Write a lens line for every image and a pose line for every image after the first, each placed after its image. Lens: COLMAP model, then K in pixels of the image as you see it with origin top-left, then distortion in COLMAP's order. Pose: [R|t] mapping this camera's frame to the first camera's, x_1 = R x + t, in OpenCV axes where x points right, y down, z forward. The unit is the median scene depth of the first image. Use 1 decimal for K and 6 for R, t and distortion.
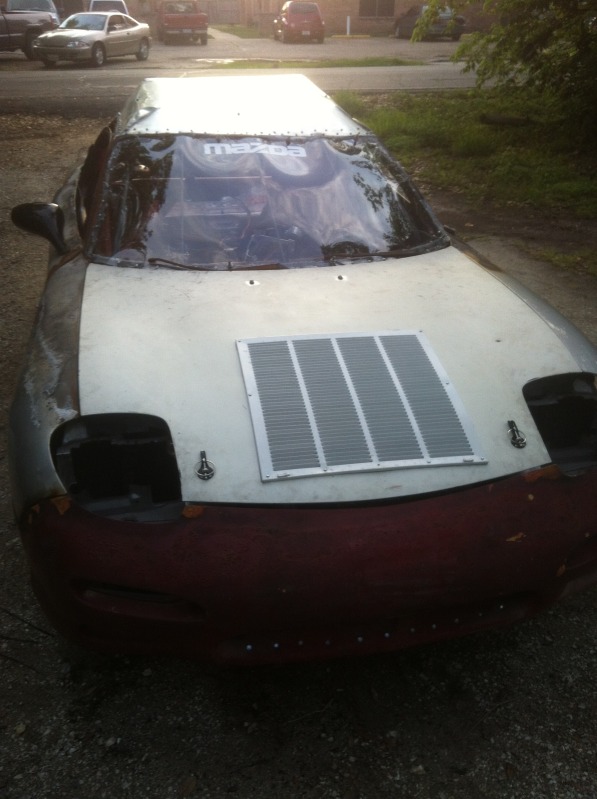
lens RADIAL K [[812.0, 0, 300.0], [0, 812.0, 337.7], [0, 0, 1]] dist [0.108646, -0.356632]
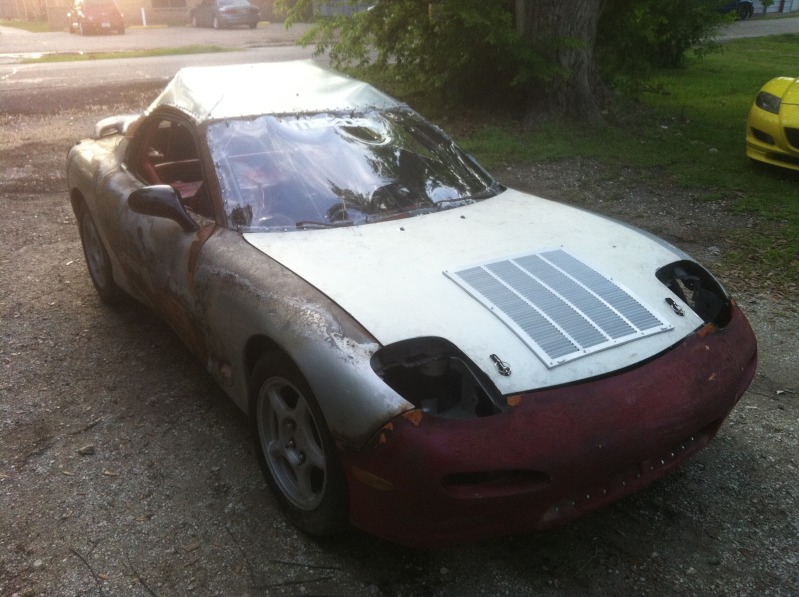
lens RADIAL K [[799.3, 0, 400.7], [0, 799.3, 208.6], [0, 0, 1]] dist [0.116483, -0.333448]
pose [[0.922868, -0.112709, 0.368254, -0.545586], [0.158597, 0.982595, -0.096717, 0.015444], [-0.350943, 0.147661, 0.924681, -0.075296]]
